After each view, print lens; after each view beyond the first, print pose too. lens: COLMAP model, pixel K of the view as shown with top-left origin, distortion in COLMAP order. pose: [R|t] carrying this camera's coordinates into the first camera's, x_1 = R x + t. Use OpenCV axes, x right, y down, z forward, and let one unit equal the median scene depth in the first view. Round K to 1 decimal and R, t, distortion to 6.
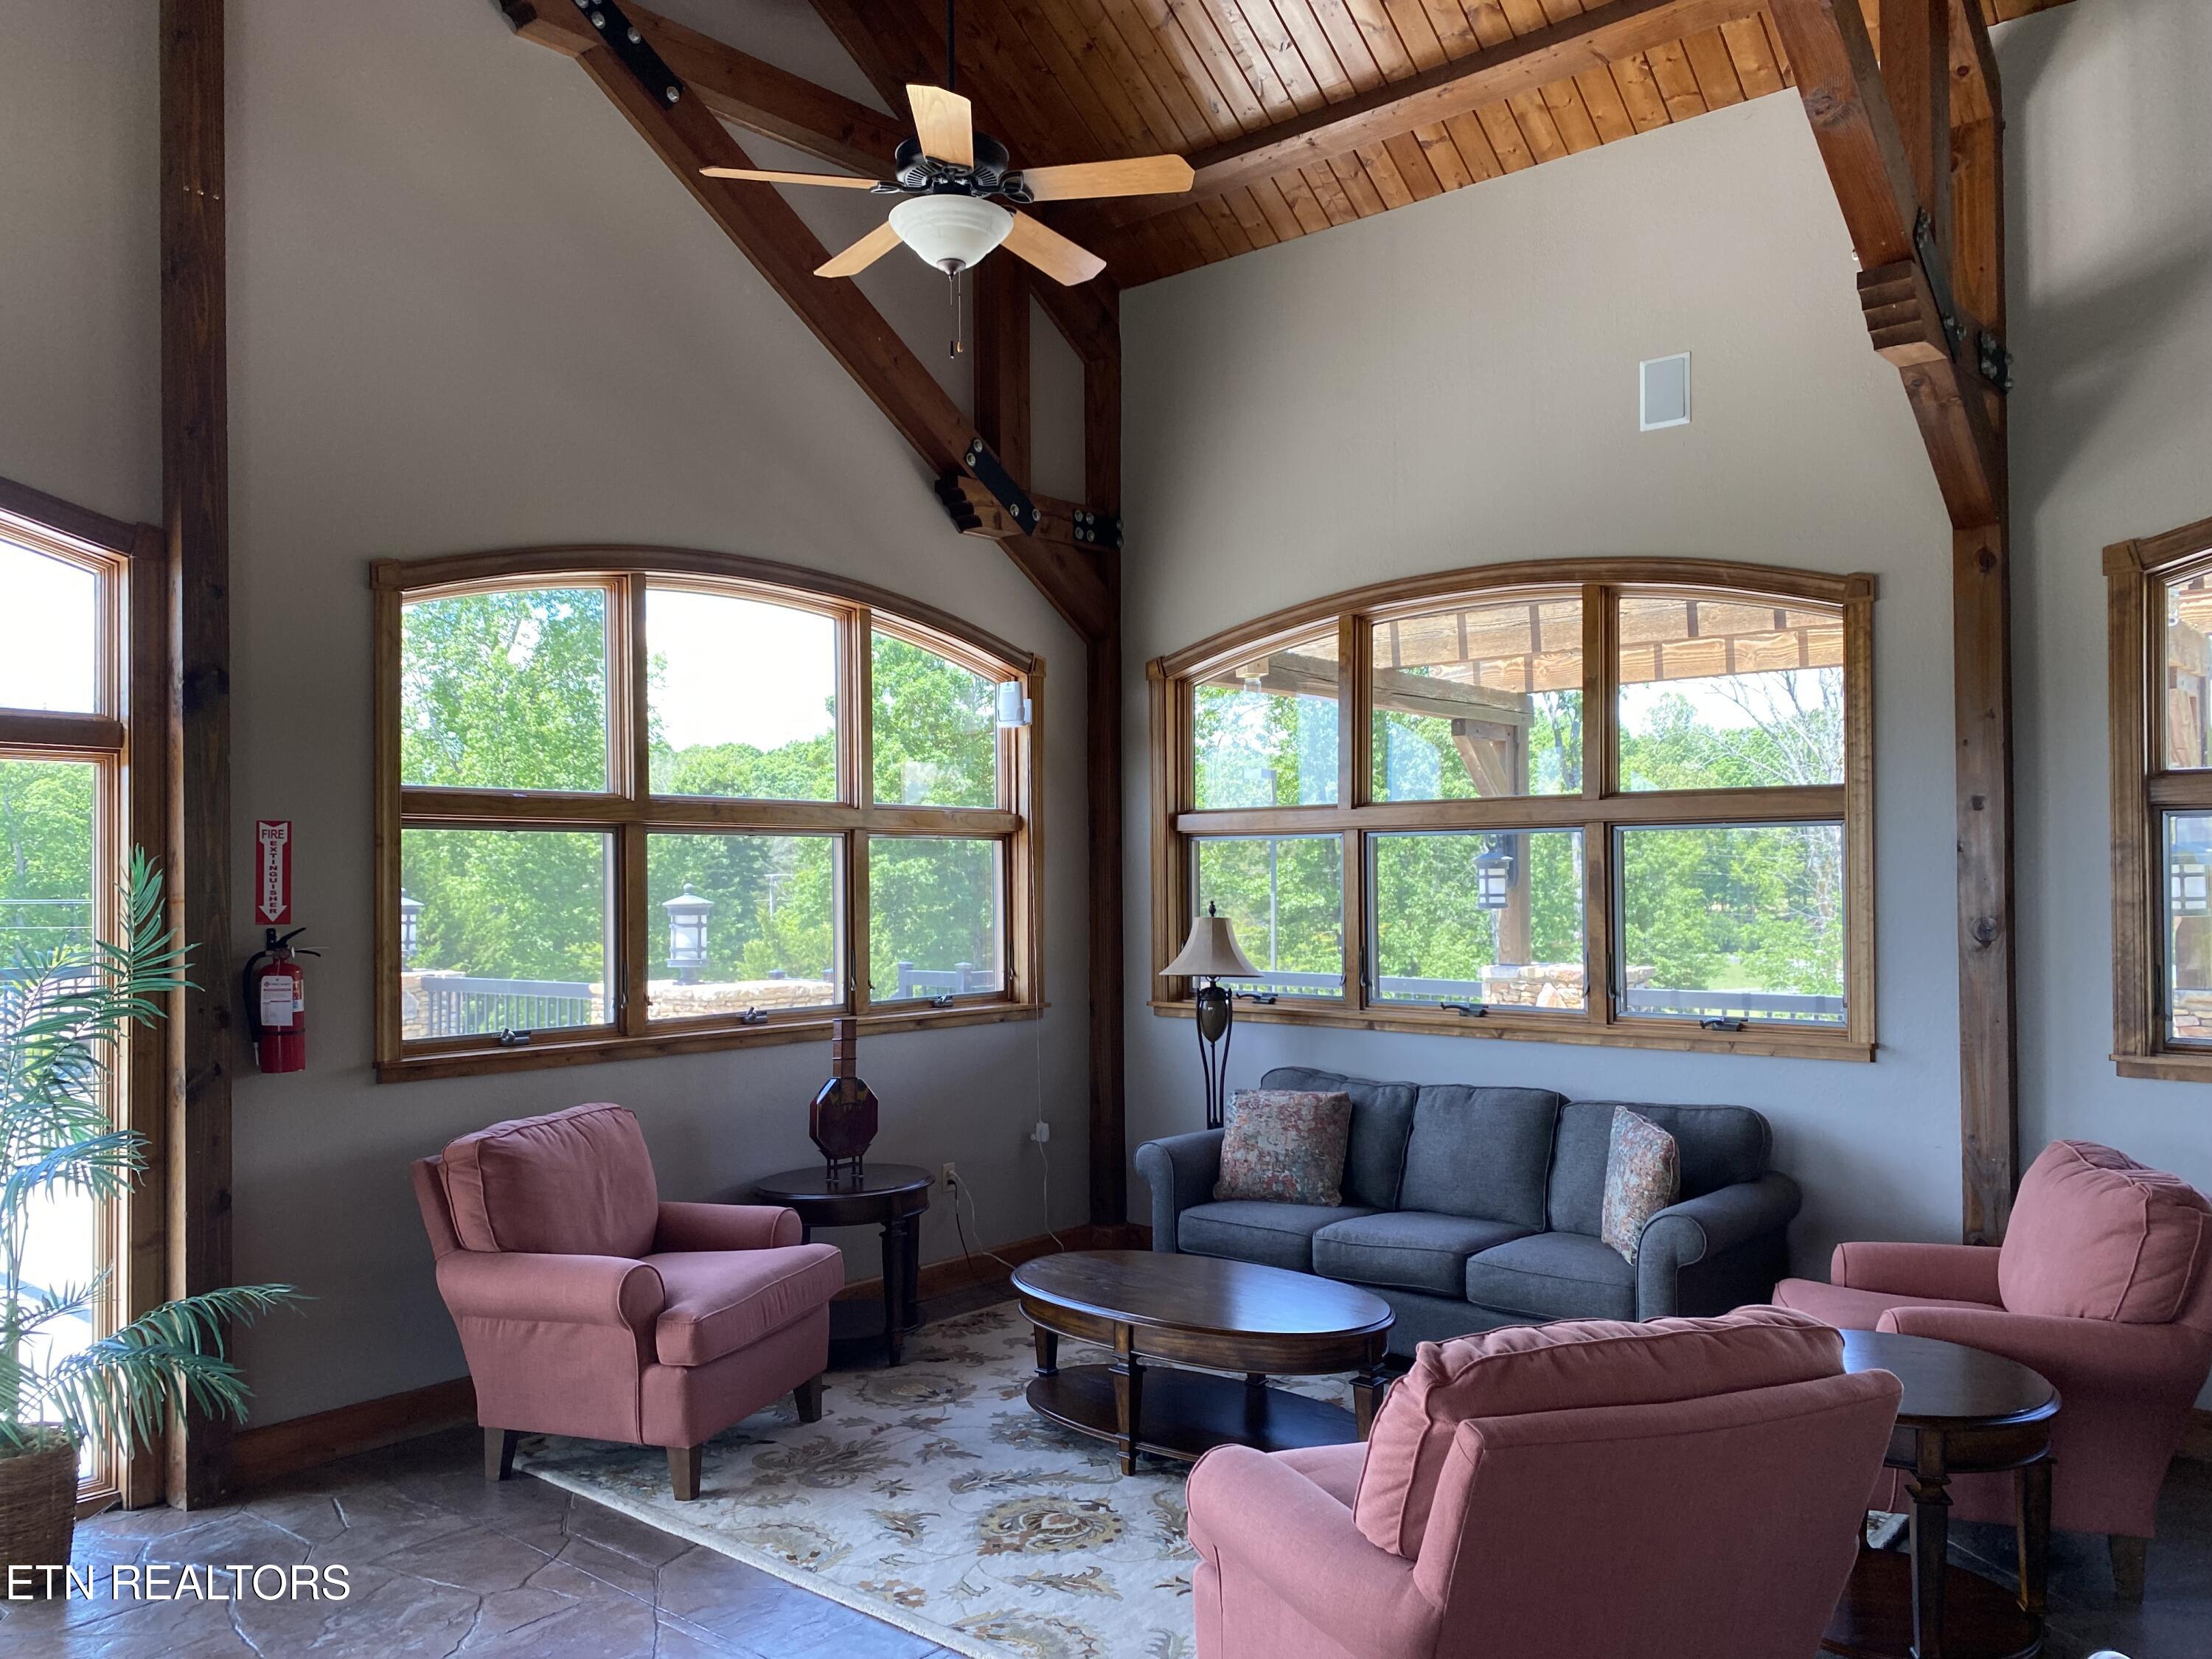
lens RADIAL K [[1679.2, 0, 1106.0], [0, 1679.2, 829.5], [0, 0, 1]] dist [0.009397, -0.000391]
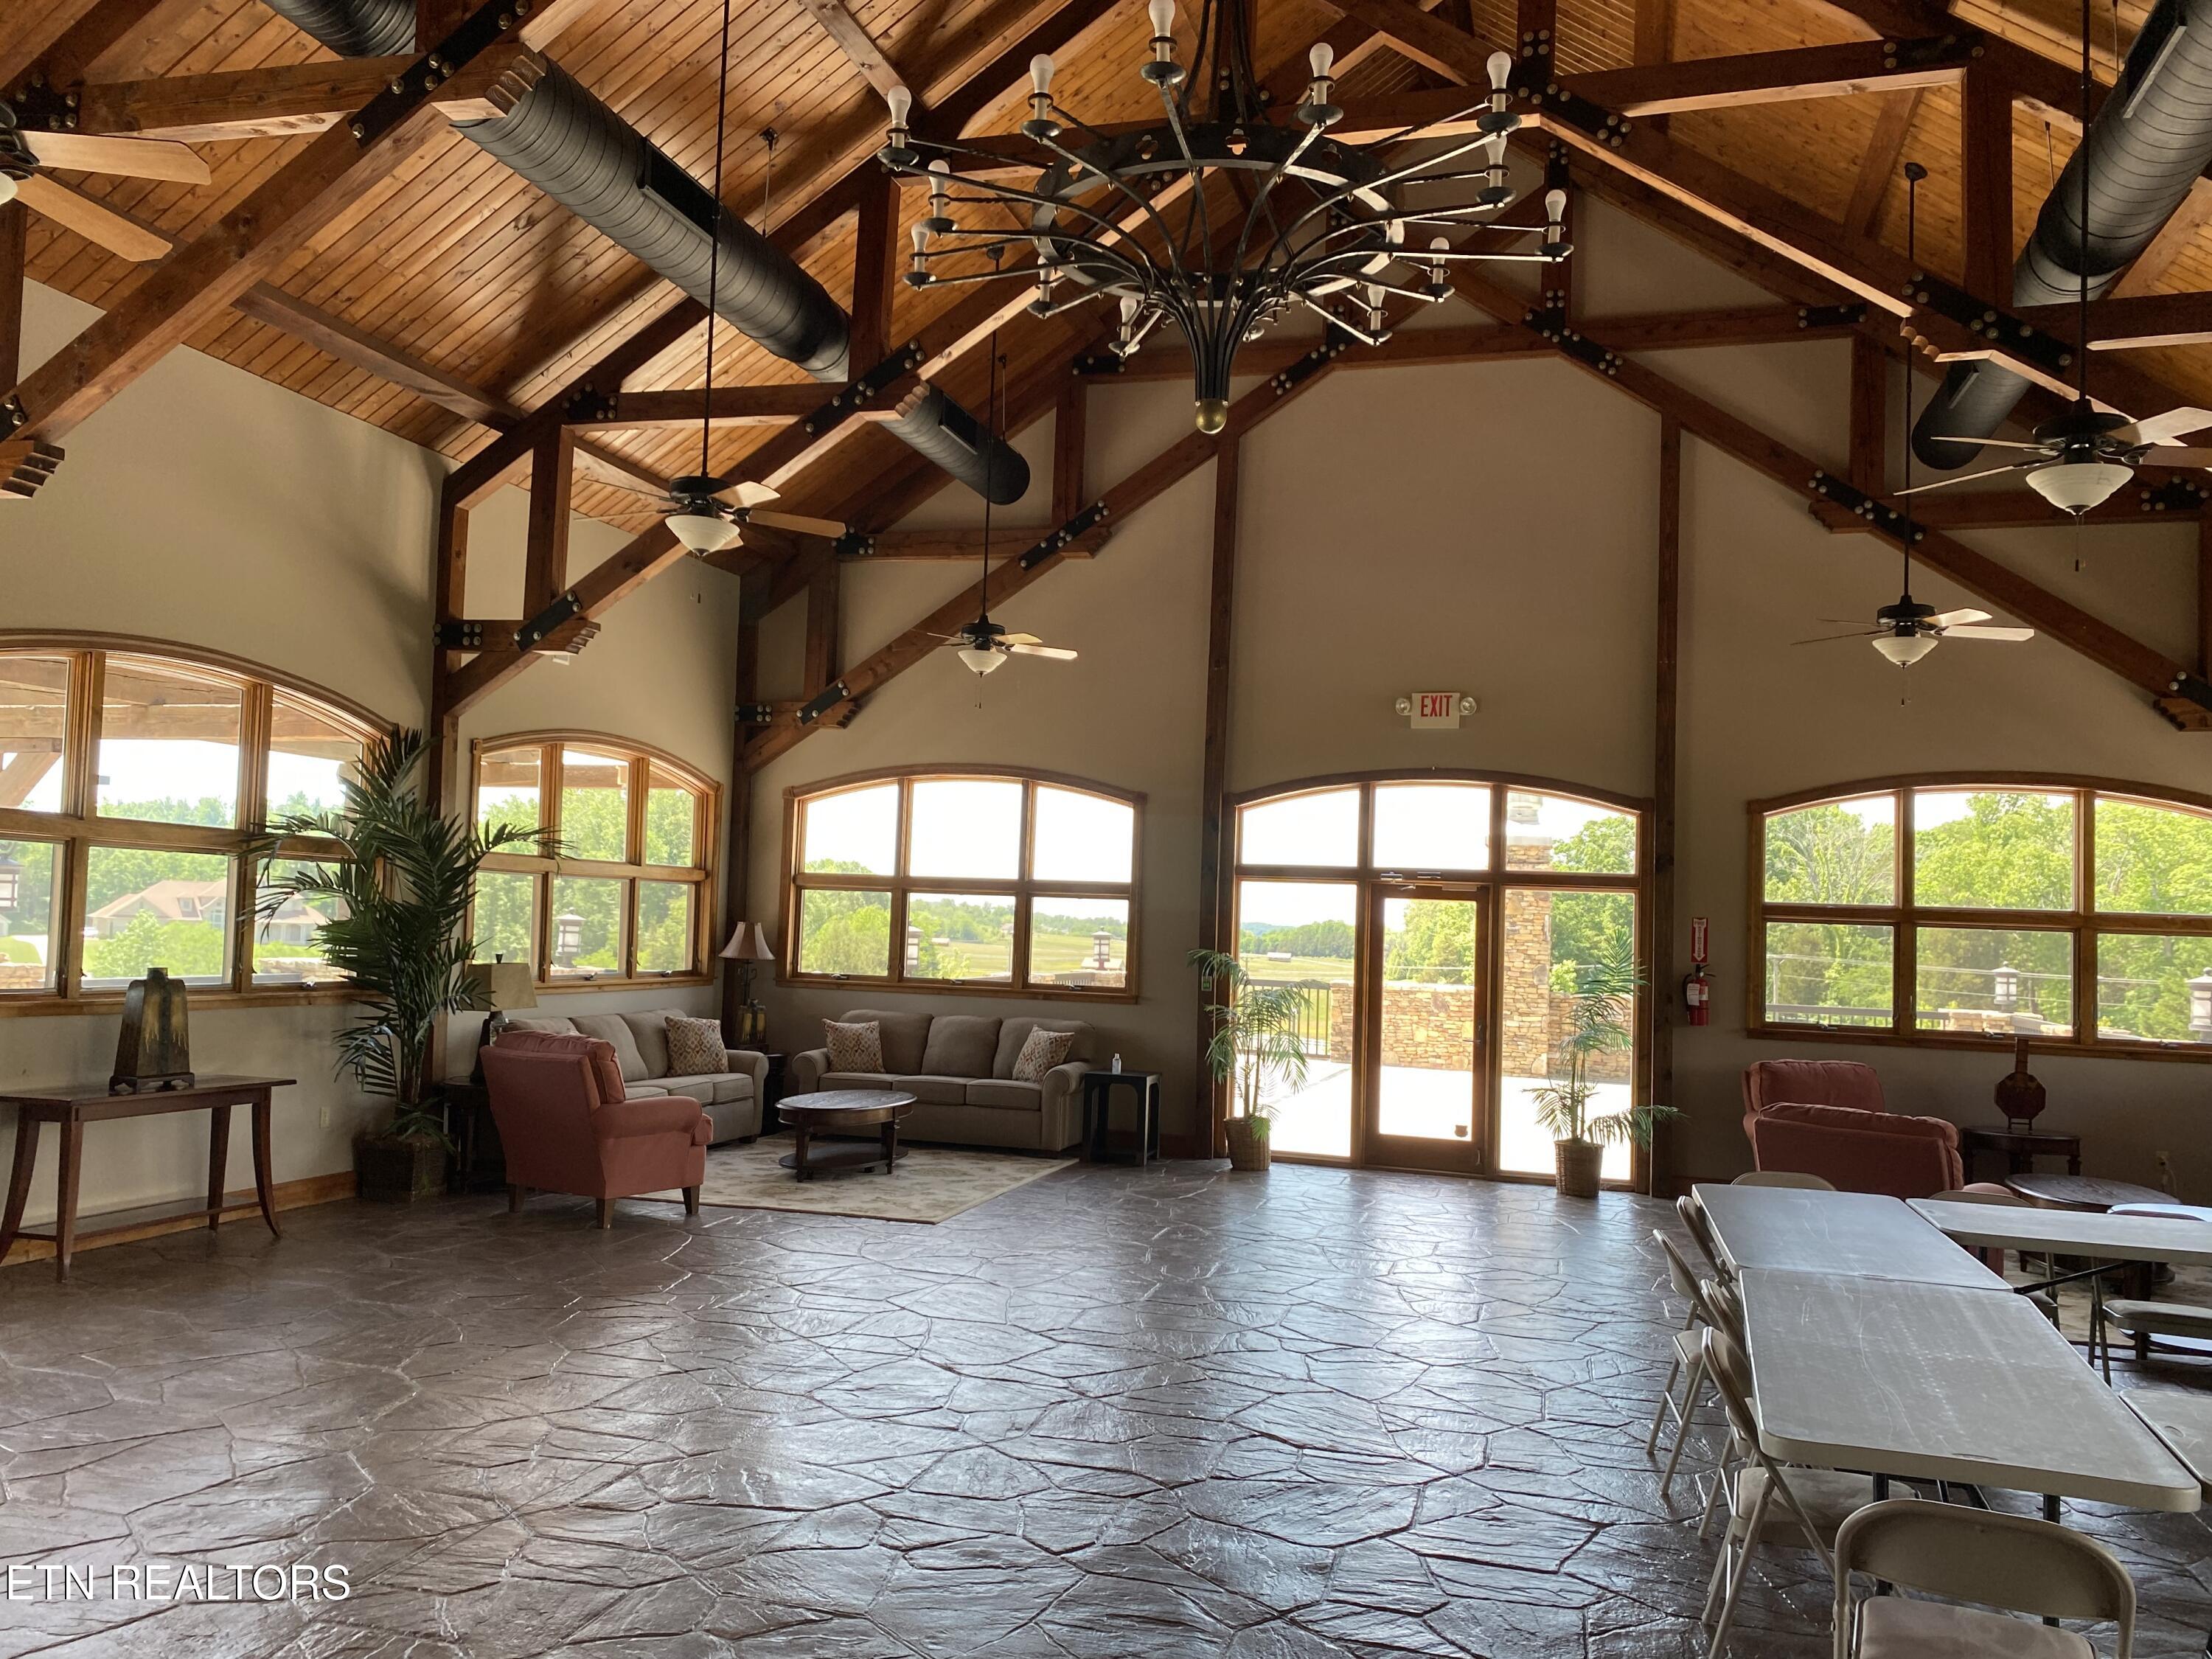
lens RADIAL K [[1679.2, 0, 1106.0], [0, 1679.2, 829.5], [0, 0, 1]] dist [0.009397, -0.000391]
pose [[0.393011, -0.028362, -0.919096, 1.046586], [-0.015744, 0.999170, -0.037566, -0.021293], [0.919399, 0.029234, 0.392238, -0.533207]]
